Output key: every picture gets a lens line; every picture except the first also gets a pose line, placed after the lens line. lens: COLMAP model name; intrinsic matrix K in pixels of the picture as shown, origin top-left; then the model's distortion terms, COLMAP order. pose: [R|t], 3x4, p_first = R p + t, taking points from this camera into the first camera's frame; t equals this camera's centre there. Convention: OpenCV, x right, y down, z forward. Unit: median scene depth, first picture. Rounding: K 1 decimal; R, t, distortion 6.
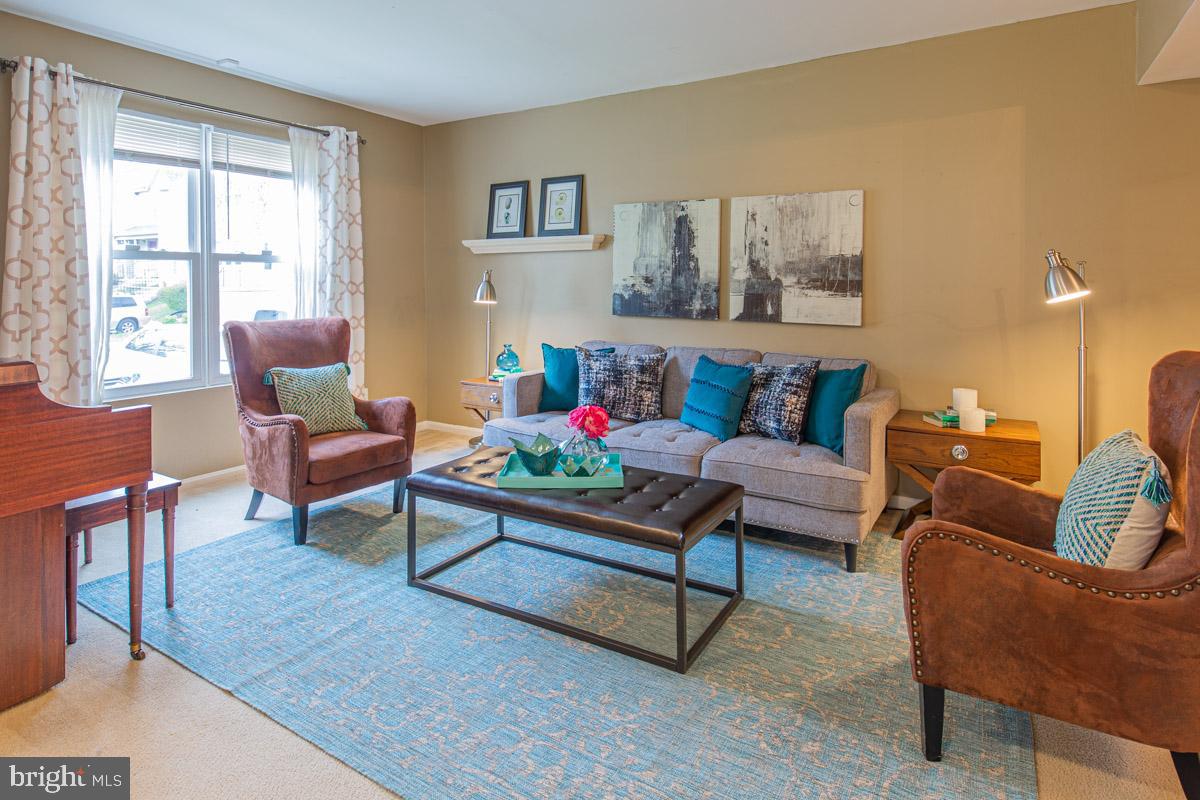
lens RADIAL K [[649.8, 0, 599.1], [0, 649.8, 284.2], [0, 0, 1]] dist [0.003740, -0.000582]
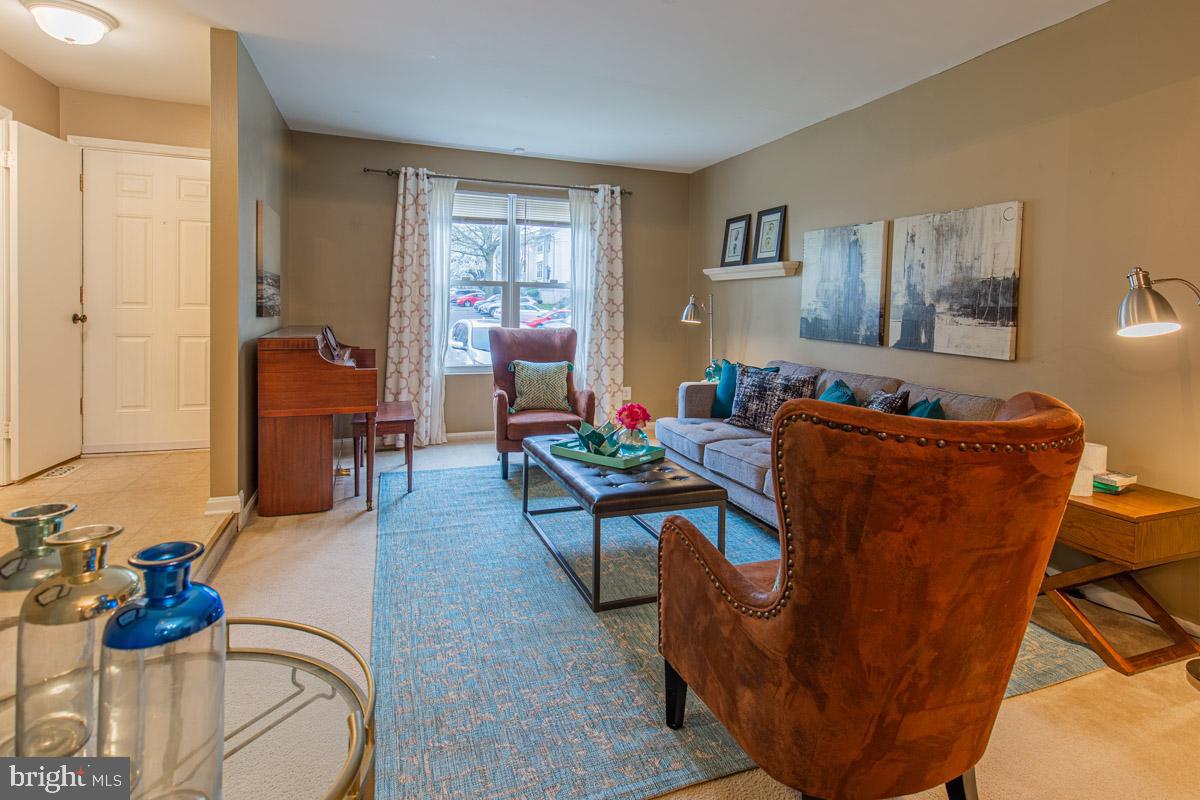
lens RADIAL K [[603.4, 0, 616.7], [0, 603.4, 321.2], [0, 0, 1]] dist [0.001466, -0.000135]
pose [[0.803207, 0.030906, -0.594898, 0.421111], [-0.020091, 0.999491, 0.024799, 0.002956], [0.595362, -0.007967, 0.803418, 0.045959]]
